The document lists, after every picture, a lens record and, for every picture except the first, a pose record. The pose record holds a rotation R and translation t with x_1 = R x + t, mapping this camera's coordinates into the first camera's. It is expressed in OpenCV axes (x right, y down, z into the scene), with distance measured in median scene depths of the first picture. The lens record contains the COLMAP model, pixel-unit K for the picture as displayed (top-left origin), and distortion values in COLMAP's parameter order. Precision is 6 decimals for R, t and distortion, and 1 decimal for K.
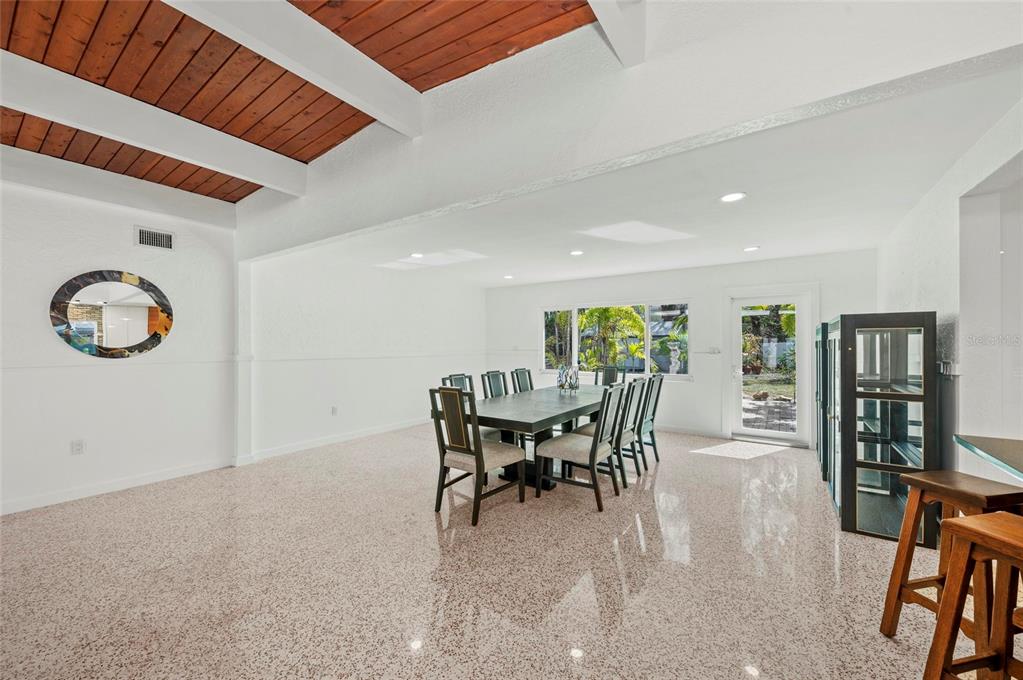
lens RADIAL K [[388.9, 0, 512.7], [0, 388.9, 346.9], [0, 0, 1]] dist [0.009826, -0.000636]
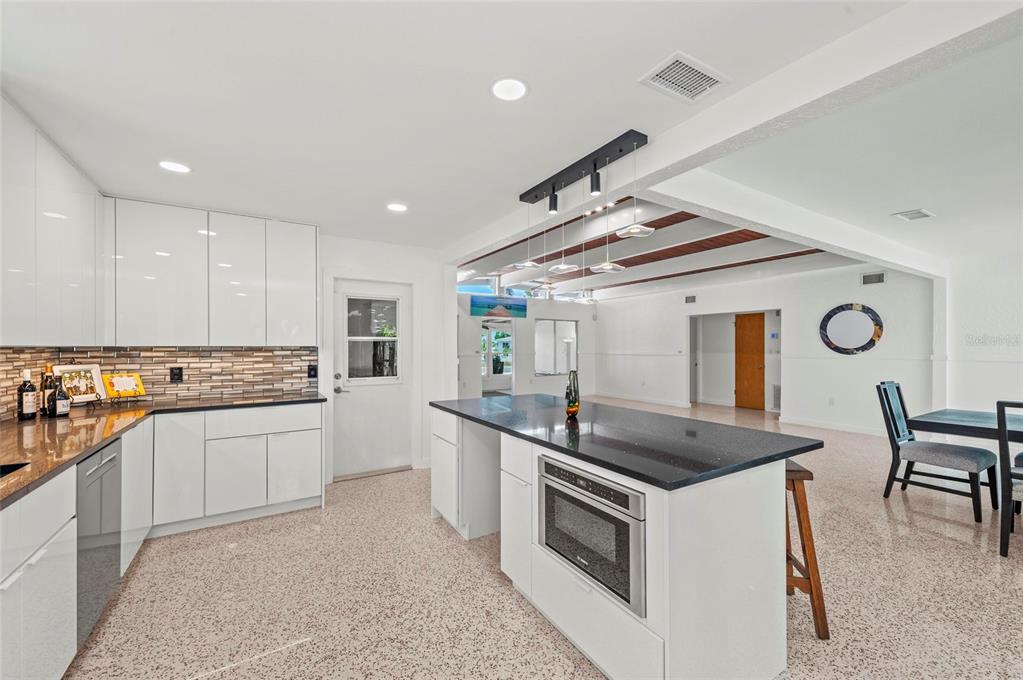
lens RADIAL K [[400.9, 0, 511.3], [0, 400.9, 342.0], [0, 0, 1]] dist [0.013377, -0.005166]
pose [[-0.403388, -0.011483, -0.914957, 1.106049], [-0.004750, 0.999934, -0.010455, -0.000492], [0.915017, 0.000129, -0.403416, 0.326618]]
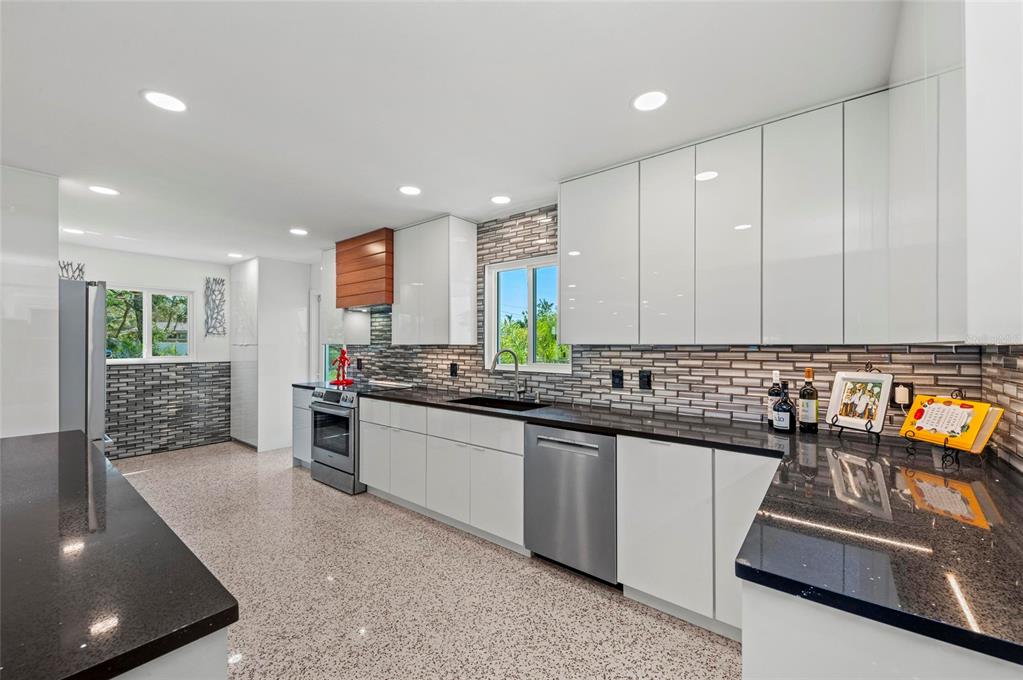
lens RADIAL K [[400.9, 0, 518.7], [0, 400.9, 344.7], [0, 0, 1]] dist [0.013377, -0.005166]
pose [[0.062709, 0.001023, 0.998031, 0.281144], [0.004948, 0.999987, -0.001336, 0.002382], [-0.998020, 0.005022, 0.062703, -0.276431]]
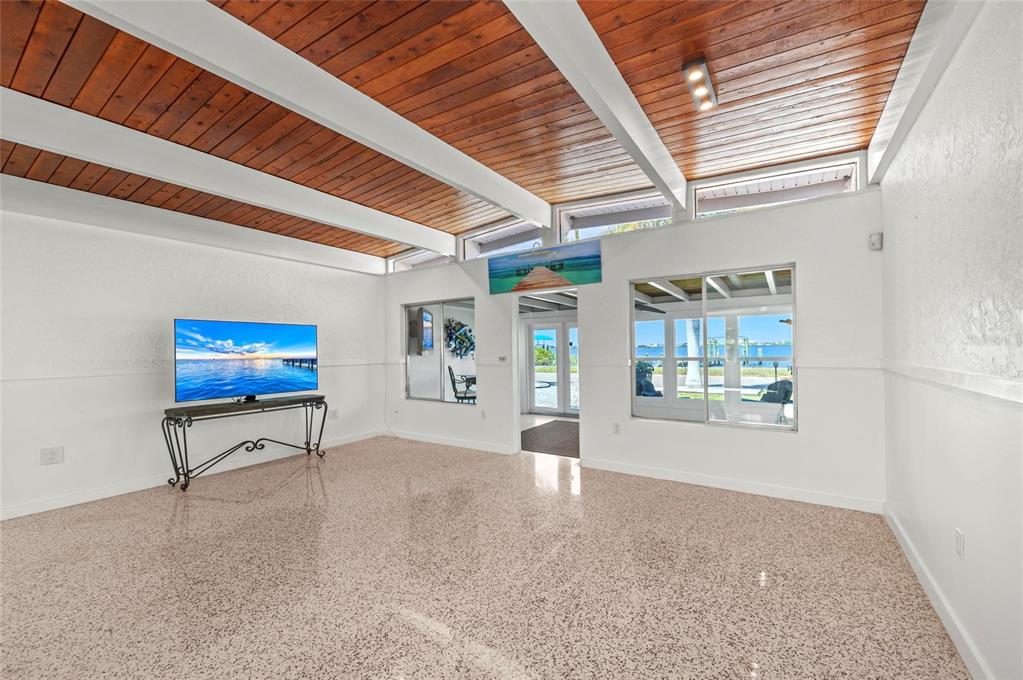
lens RADIAL K [[400.9, 0, 514.1], [0, 400.9, 355.5], [0, 0, 1]] dist [0.013377, -0.005166]
pose [[-0.999748, 0.011937, -0.019011, -1.010443], [0.011505, 0.999677, 0.022661, -0.005976], [0.019275, 0.022437, -0.999562, 0.503649]]
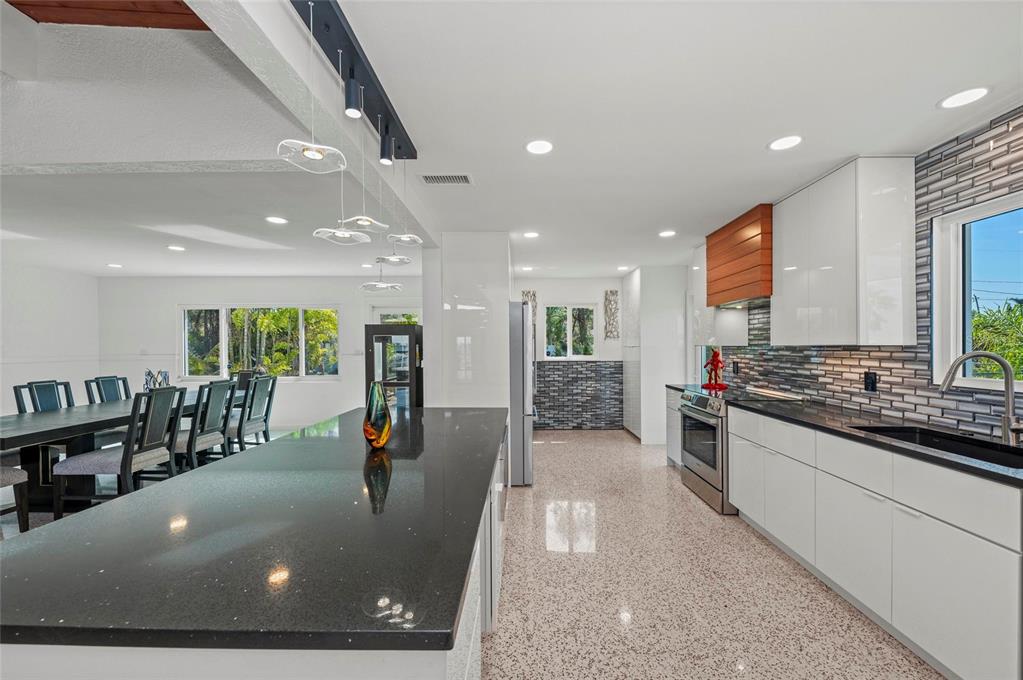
lens RADIAL K [[400.9, 0, 517.3], [0, 400.9, 346.6], [0, 0, 1]] dist [0.013377, -0.005166]
pose [[0.831502, -0.002515, 0.555517, 0.374000], [0.006343, 0.999968, -0.004967, 0.002248], [-0.555486, 0.007654, 0.831490, -0.292163]]
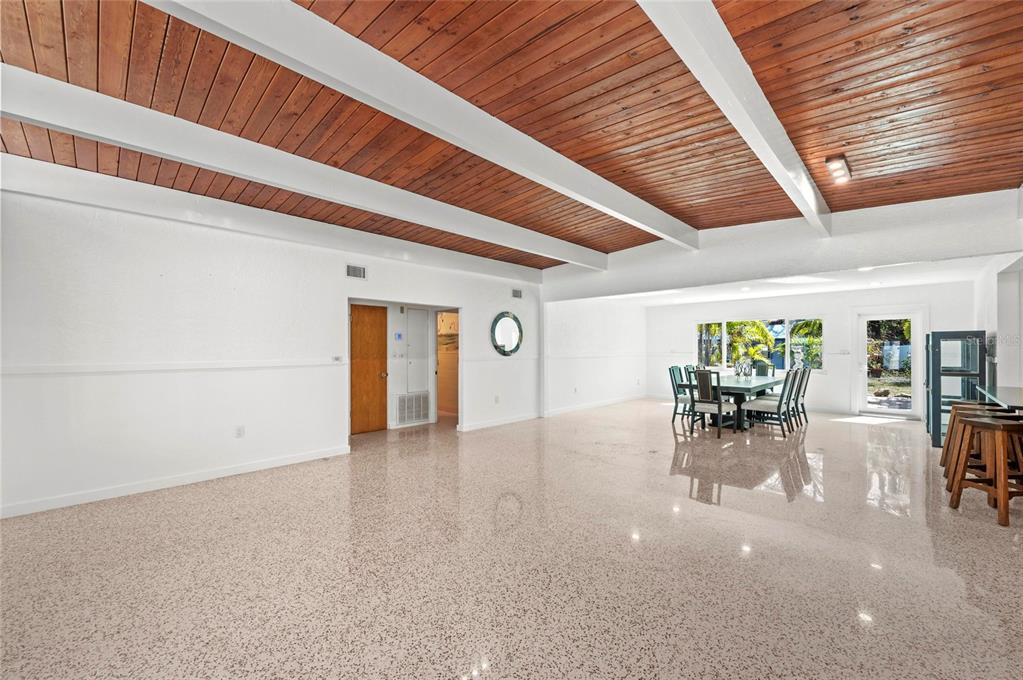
lens RADIAL K [[400.9, 0, 511.1], [0, 400.9, 350.3], [0, 0, 1]] dist [0.013377, -0.005166]
pose [[0.984801, -0.002934, -0.173661, -0.586555], [0.002629, 0.999995, -0.001989, 0.003835], [0.173666, 0.001502, 0.984804, -0.907785]]
